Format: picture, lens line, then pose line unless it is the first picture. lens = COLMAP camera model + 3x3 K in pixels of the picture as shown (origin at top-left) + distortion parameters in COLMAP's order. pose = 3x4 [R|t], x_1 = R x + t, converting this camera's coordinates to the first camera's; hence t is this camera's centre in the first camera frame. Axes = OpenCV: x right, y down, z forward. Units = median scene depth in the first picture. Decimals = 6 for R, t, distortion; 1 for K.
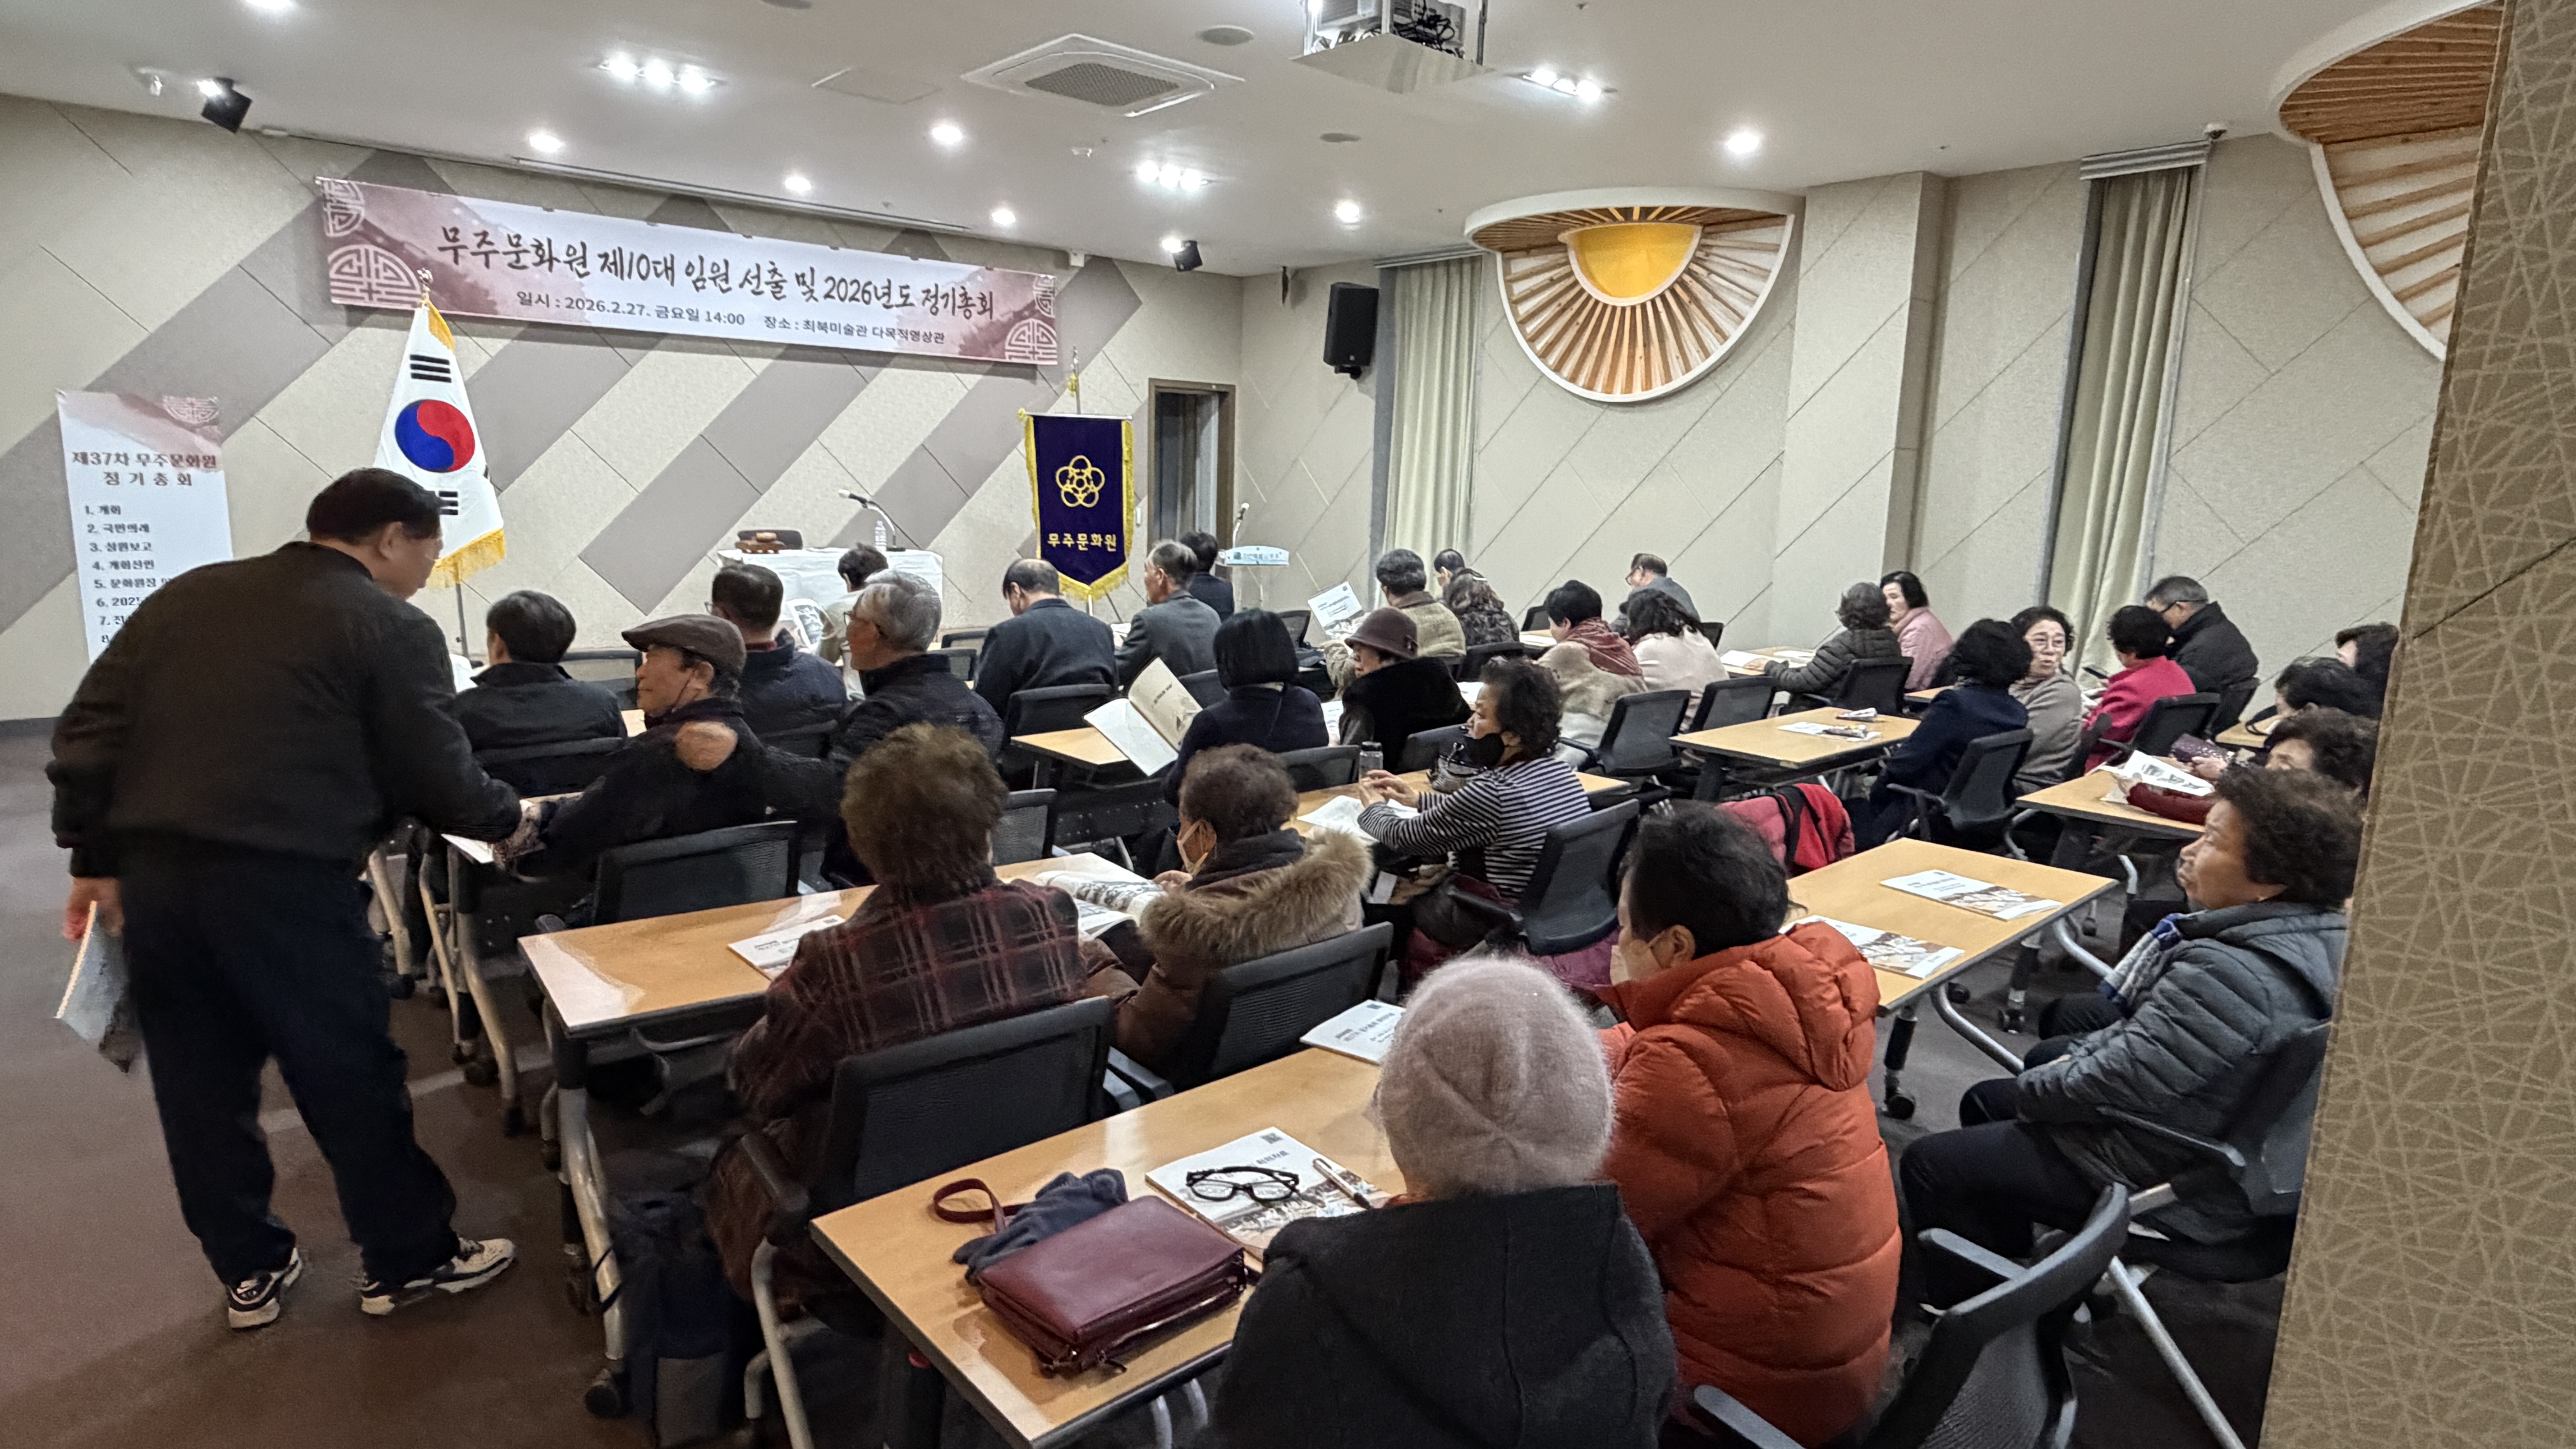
lens RADIAL K [[1383.5, 0, 1260.1], [0, 1383.5, 722.2], [0, 0, 1]] dist [0.022921, -0.001184]
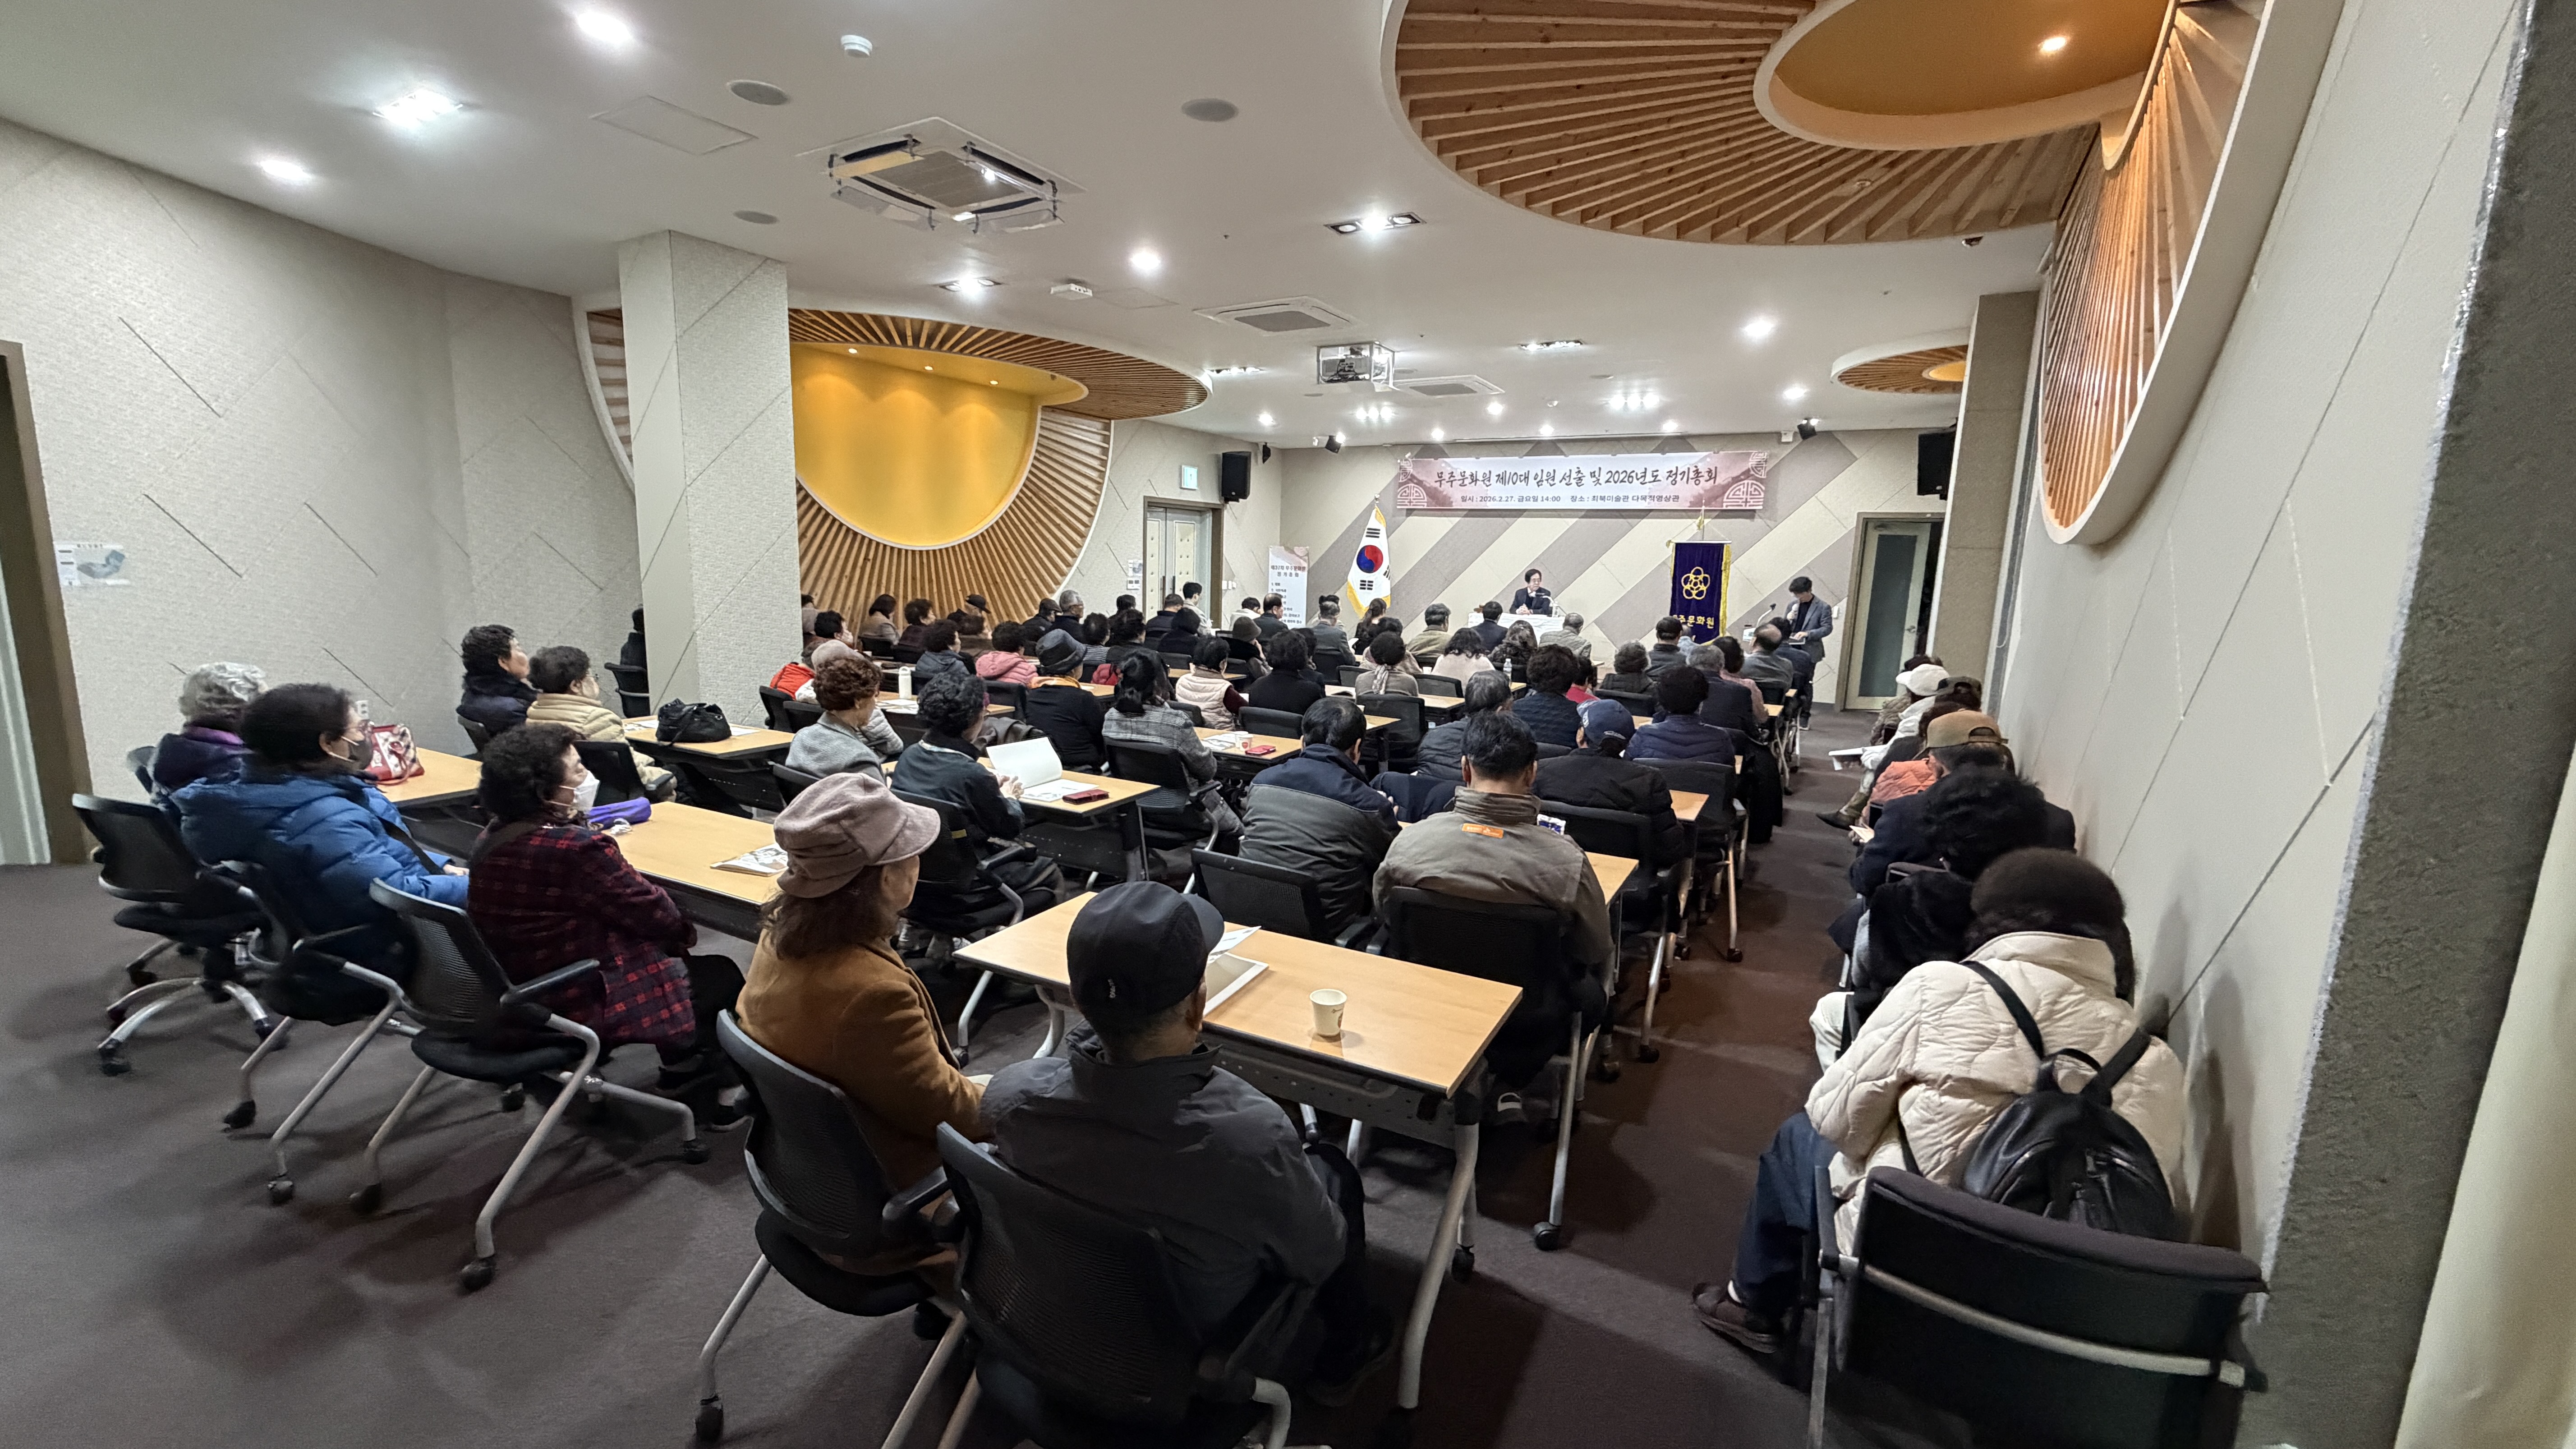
lens RADIAL K [[1018.3, 0, 1284.0], [0, 1018.3, 731.4], [0, 0, 1]] dist [0.002265, -0.000045]
pose [[0.320822, 0.139398, -0.936825, 0.953882], [-0.189179, 0.978610, 0.080830, -0.015105], [0.928054, 0.151296, 0.340331, 0.225817]]
